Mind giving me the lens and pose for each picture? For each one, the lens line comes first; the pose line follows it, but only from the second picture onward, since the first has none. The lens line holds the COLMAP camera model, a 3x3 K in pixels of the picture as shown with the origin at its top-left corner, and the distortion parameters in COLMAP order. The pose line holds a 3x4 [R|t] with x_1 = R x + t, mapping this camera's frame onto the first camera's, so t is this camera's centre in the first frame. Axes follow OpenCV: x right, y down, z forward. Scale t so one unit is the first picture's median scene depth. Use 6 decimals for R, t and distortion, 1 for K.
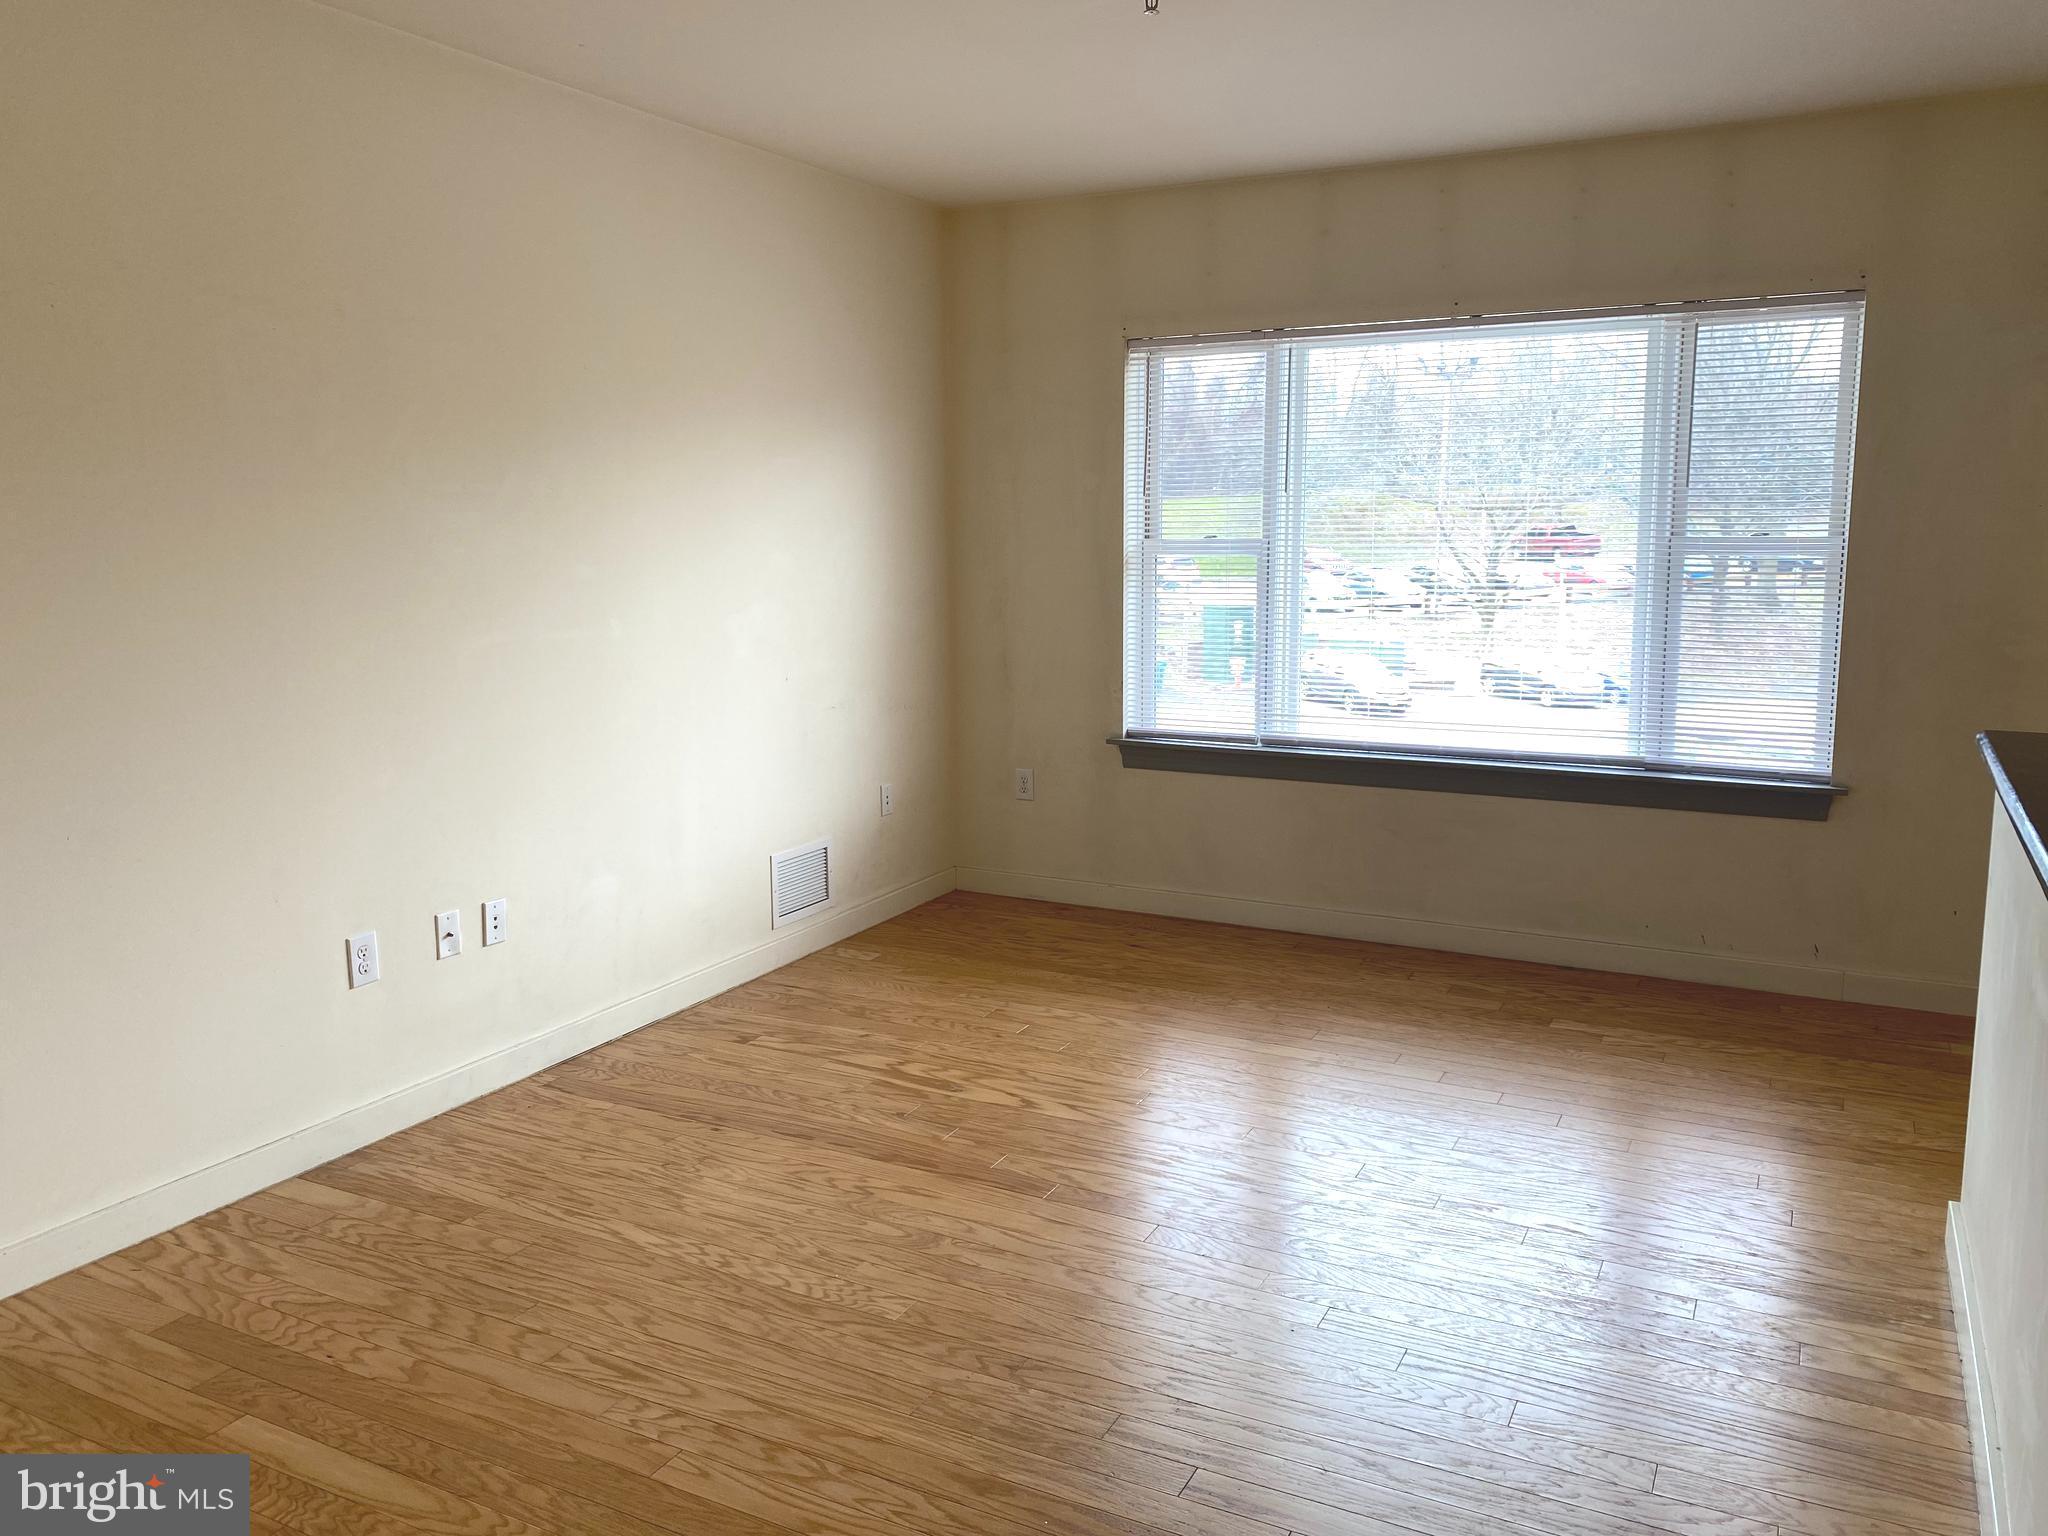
lens RADIAL K [[1563.7, 0, 1014.8], [0, 1563.7, 761.9], [0, 0, 1]] dist [0.009143, -0.004076]
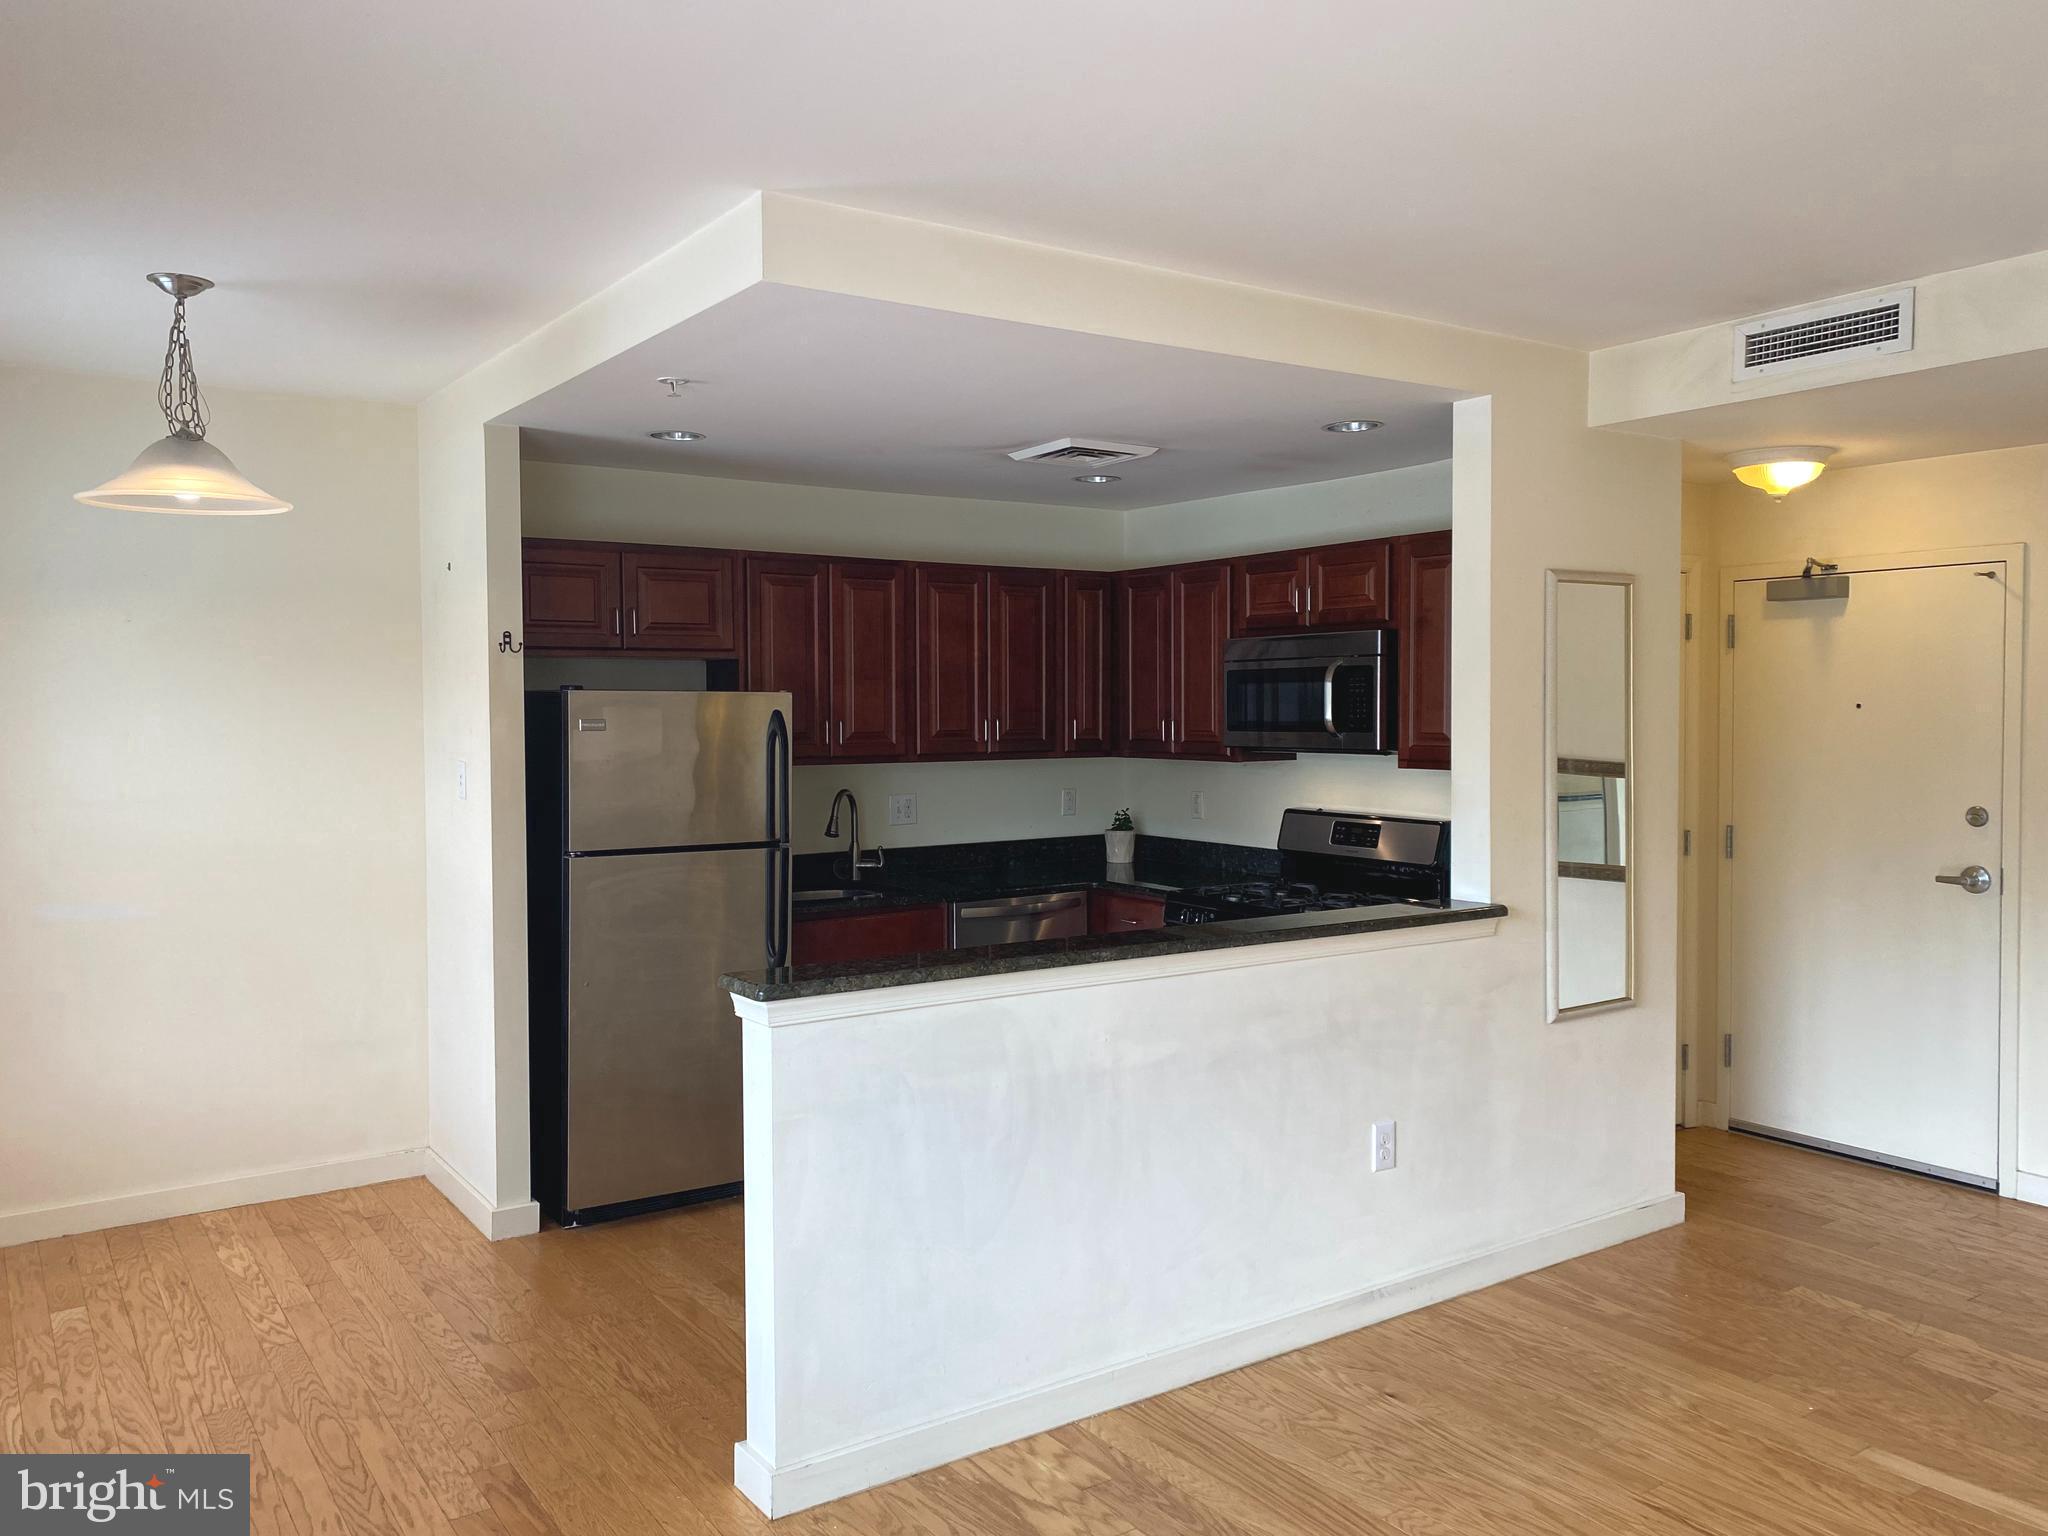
lens RADIAL K [[1563.7, 0, 1014.8], [0, 1563.7, 761.9], [0, 0, 1]] dist [0.009143, -0.004076]
pose [[-0.882010, -0.009324, 0.471138, 0.013336], [0.080640, 0.982070, 0.170400, -0.232070], [-0.464279, 0.188287, -0.865444, 1.303919]]
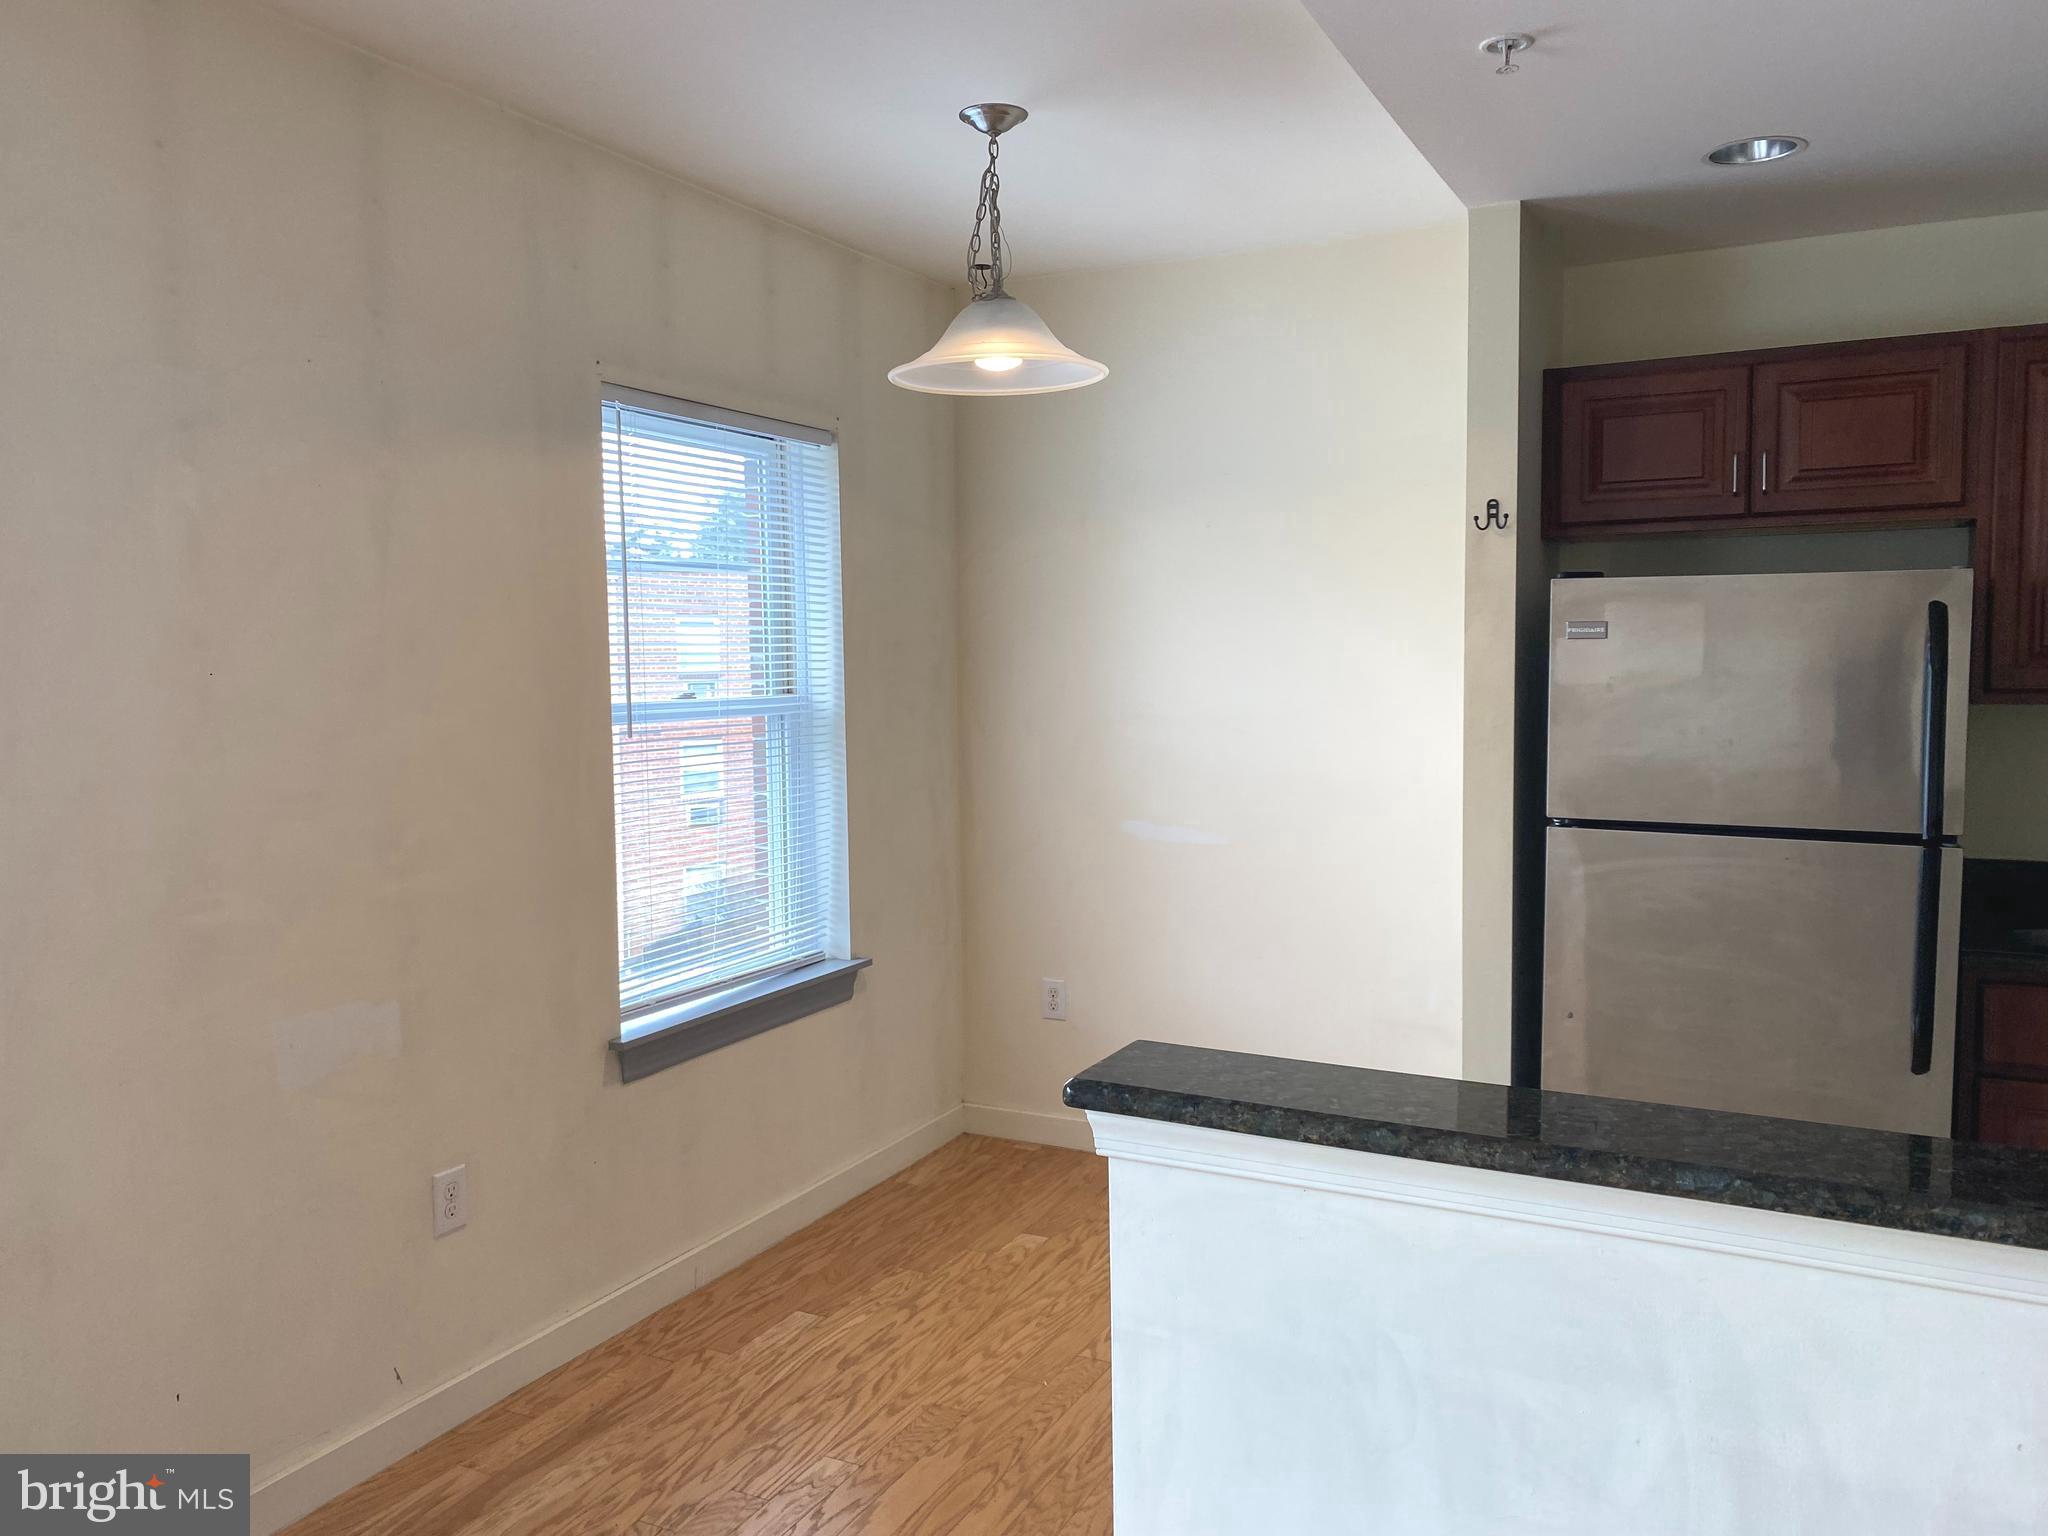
lens RADIAL K [[1563.7, 0, 1014.8], [0, 1563.7, 761.9], [0, 0, 1]] dist [0.009143, -0.004076]
pose [[-0.008678, -0.066786, 0.997730, 0.062672], [0.164939, 0.984005, 0.067302, -0.124623], [-0.986266, 0.165148, 0.002476, 0.745152]]
